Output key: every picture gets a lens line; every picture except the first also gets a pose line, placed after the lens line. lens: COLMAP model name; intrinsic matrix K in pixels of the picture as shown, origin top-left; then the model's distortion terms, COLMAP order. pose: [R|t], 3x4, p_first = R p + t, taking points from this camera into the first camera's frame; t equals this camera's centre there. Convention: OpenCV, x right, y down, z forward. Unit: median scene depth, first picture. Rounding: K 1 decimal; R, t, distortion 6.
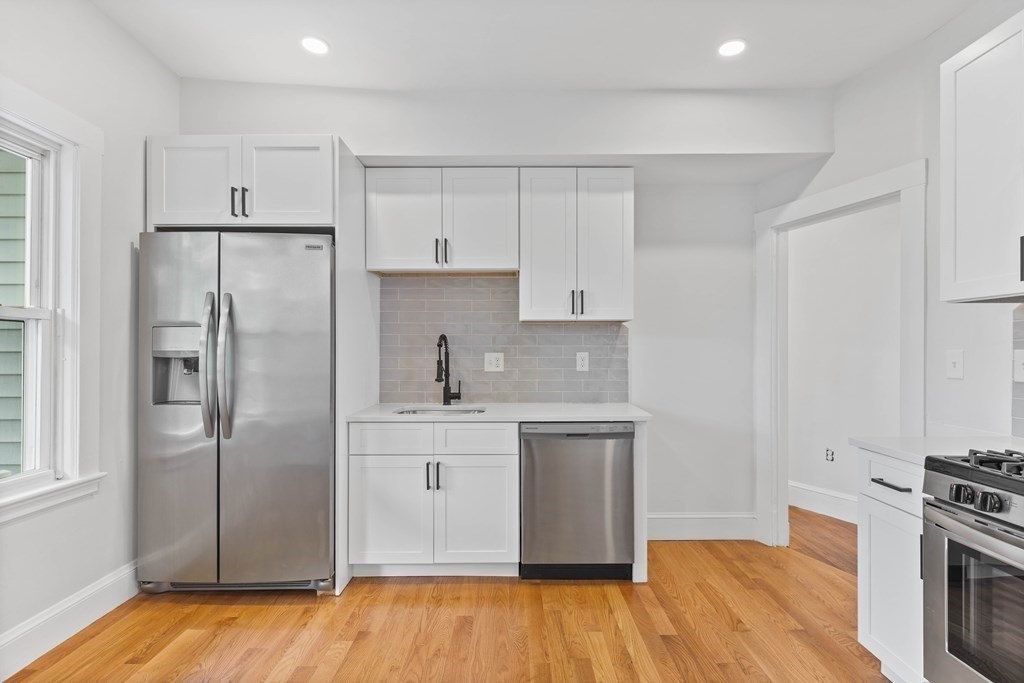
lens RADIAL K [[502.3, 0, 513.0], [0, 502.3, 348.5], [0, 0, 1]] dist [-0.003301, 0.000761]
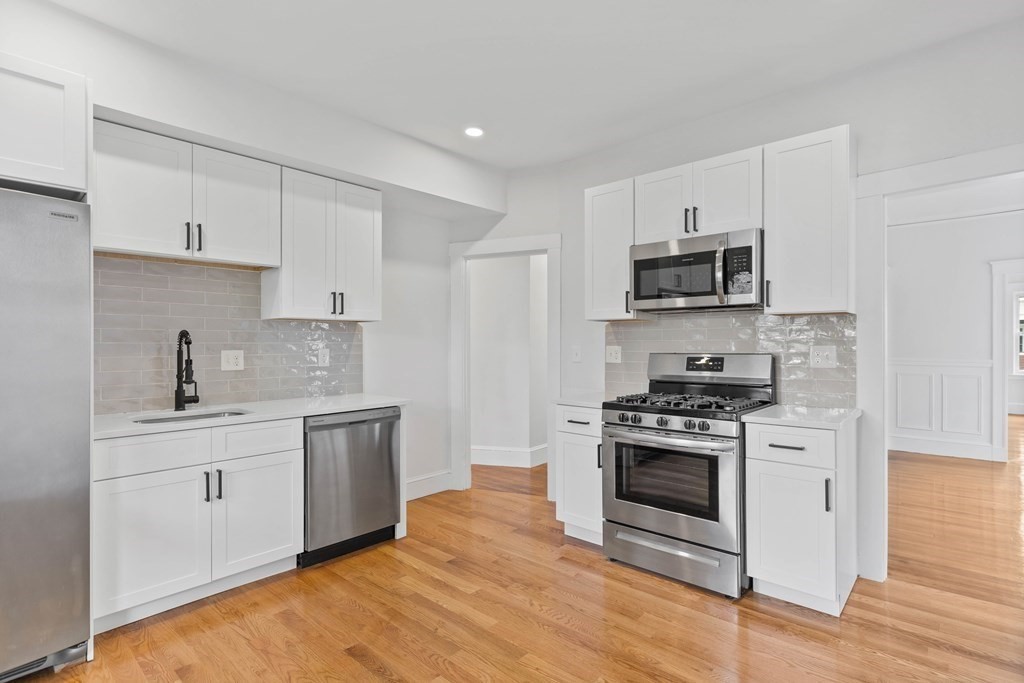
lens RADIAL K [[502.3, 0, 515.2], [0, 502.3, 340.2], [0, 0, 1]] dist [-0.003301, 0.000761]
pose [[0.672295, 0.004071, 0.740272, -0.448395], [-0.000583, 0.999987, -0.004969, -0.007237], [-0.740283, 0.002909, 0.672289, -0.024016]]
